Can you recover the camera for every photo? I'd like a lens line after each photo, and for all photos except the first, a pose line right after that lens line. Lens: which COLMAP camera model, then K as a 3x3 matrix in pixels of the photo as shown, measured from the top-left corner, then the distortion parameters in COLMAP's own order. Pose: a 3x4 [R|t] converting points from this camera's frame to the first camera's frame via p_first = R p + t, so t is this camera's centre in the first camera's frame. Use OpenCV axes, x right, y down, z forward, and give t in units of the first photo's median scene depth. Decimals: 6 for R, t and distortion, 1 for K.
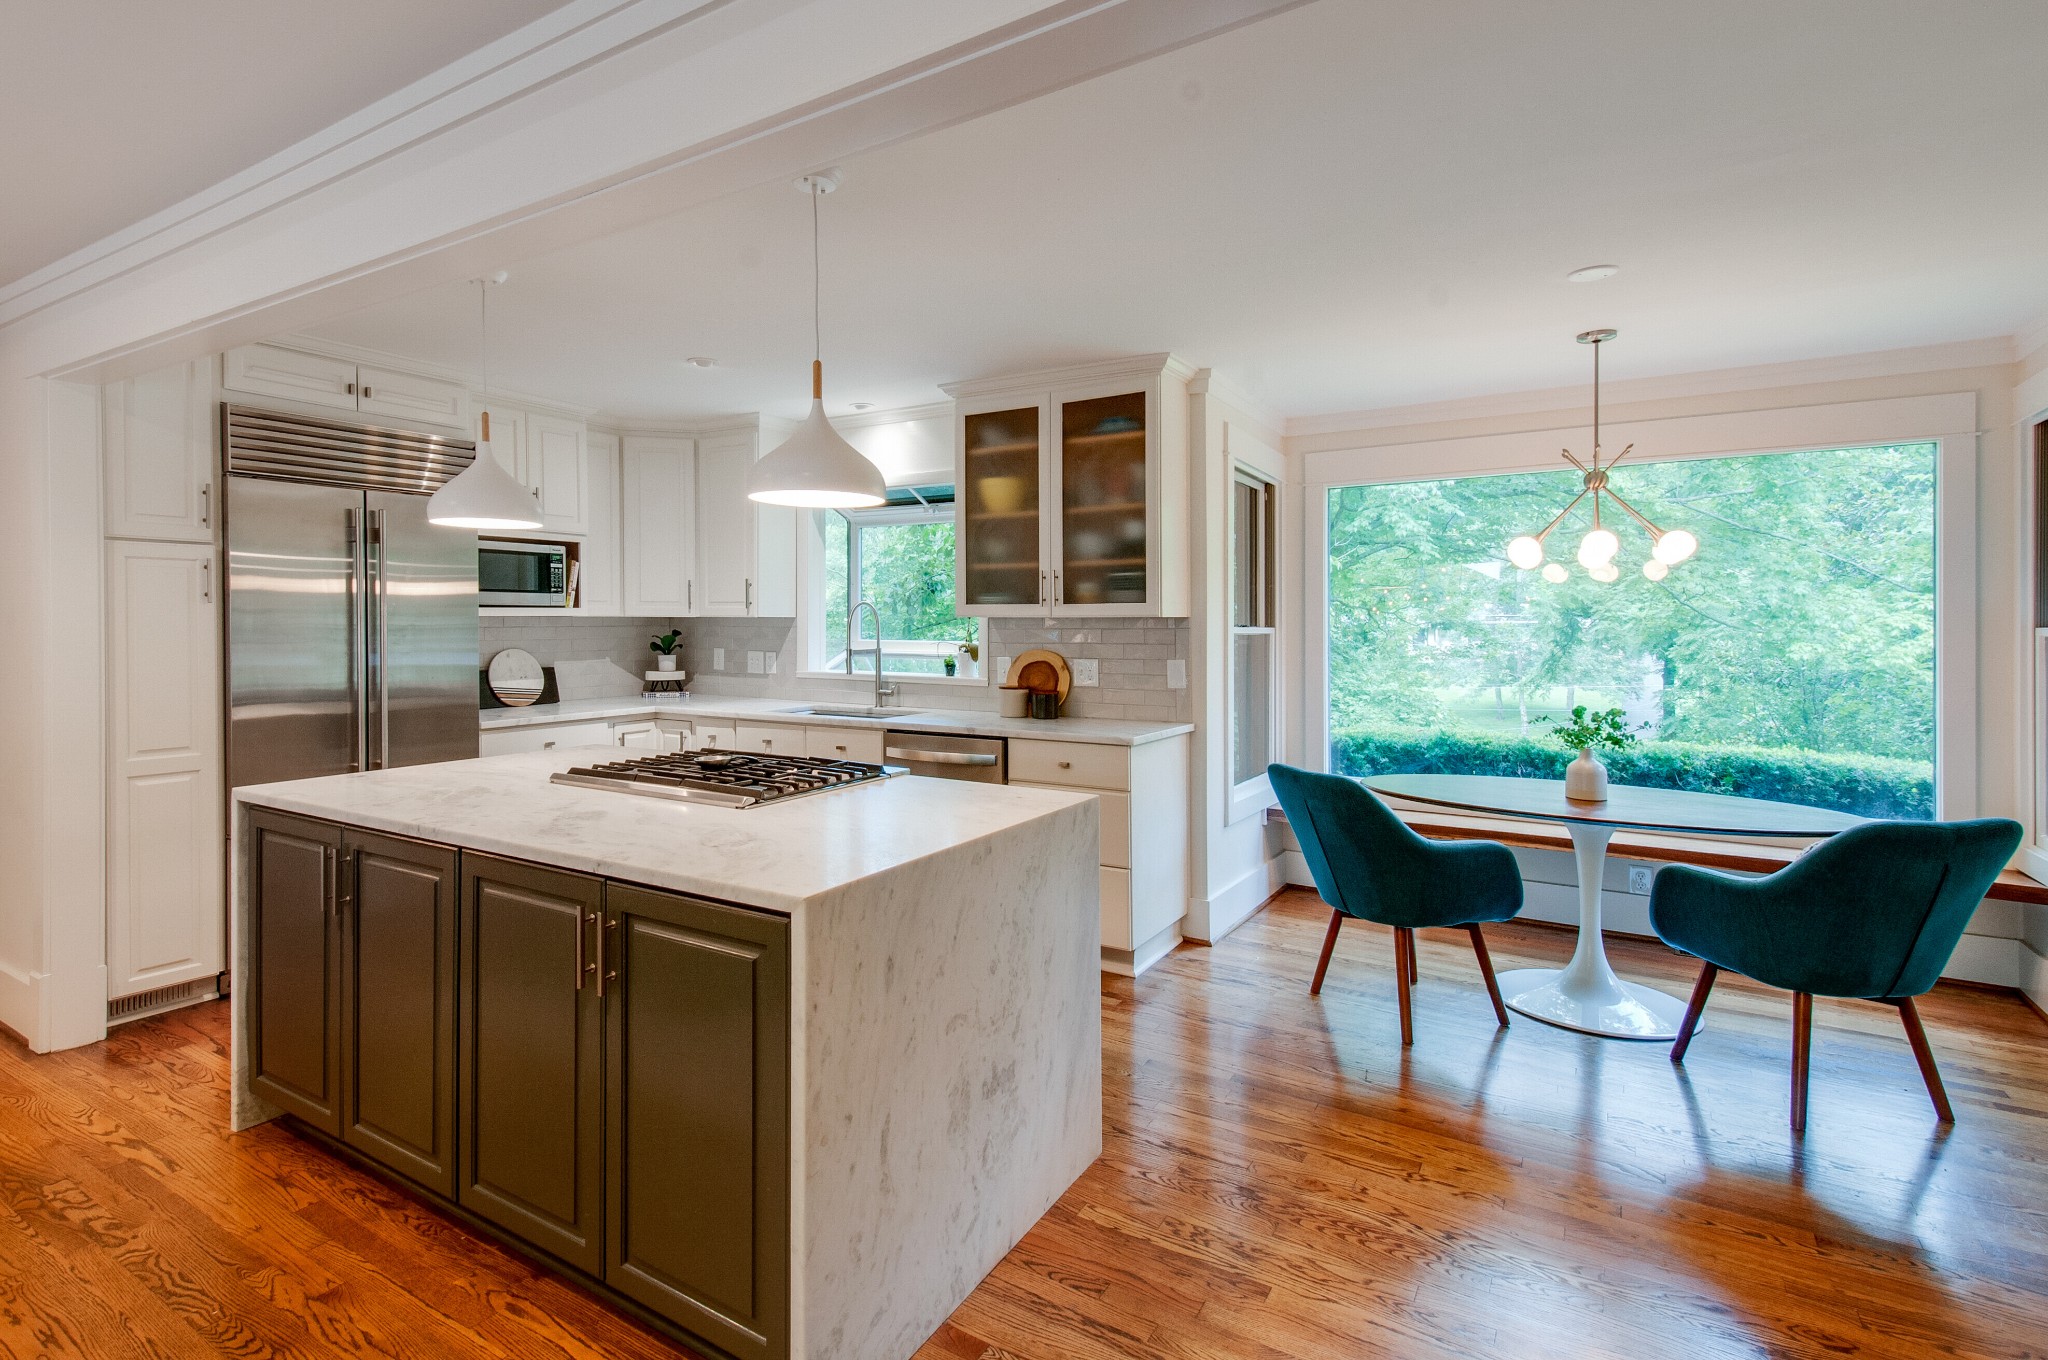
lens RADIAL K [[977.3, 0, 985.7], [0, 977.3, 613.7], [0, 0, 1]] dist [0.037284, -0.000744]
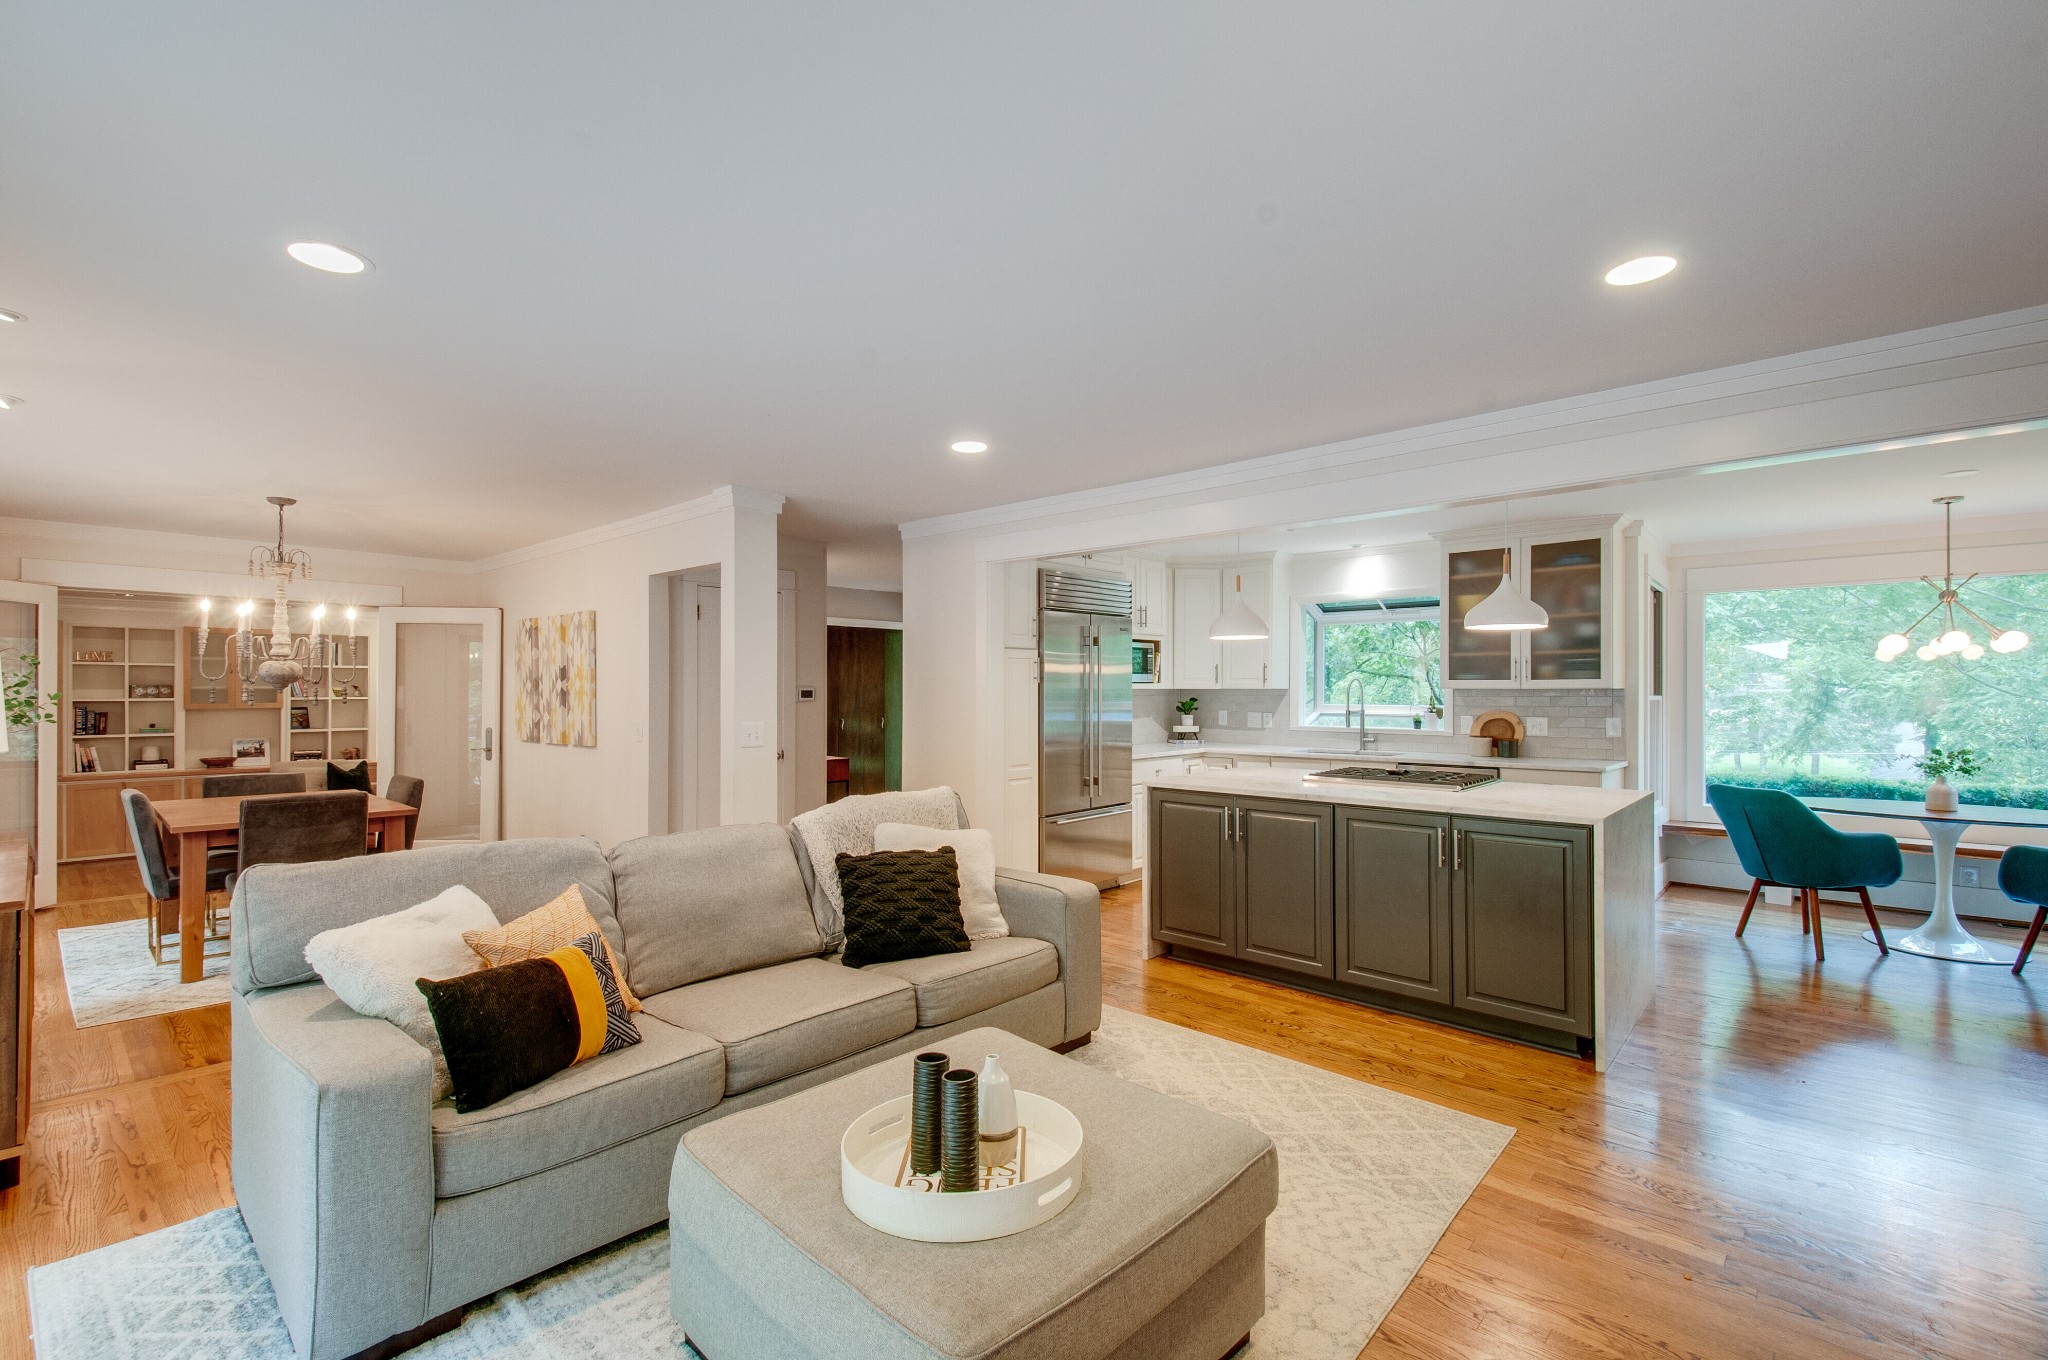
lens RADIAL K [[905.7, 0, 1021.4], [0, 905.7, 683.9], [0, 0, 1]] dist [-0.001358, -0.000516]
pose [[0.984875, -0.003125, -0.173238, -0.444720], [0.003088, 0.999995, -0.000480, -0.005329], [0.173238, -0.000062, 0.984880, -0.491693]]
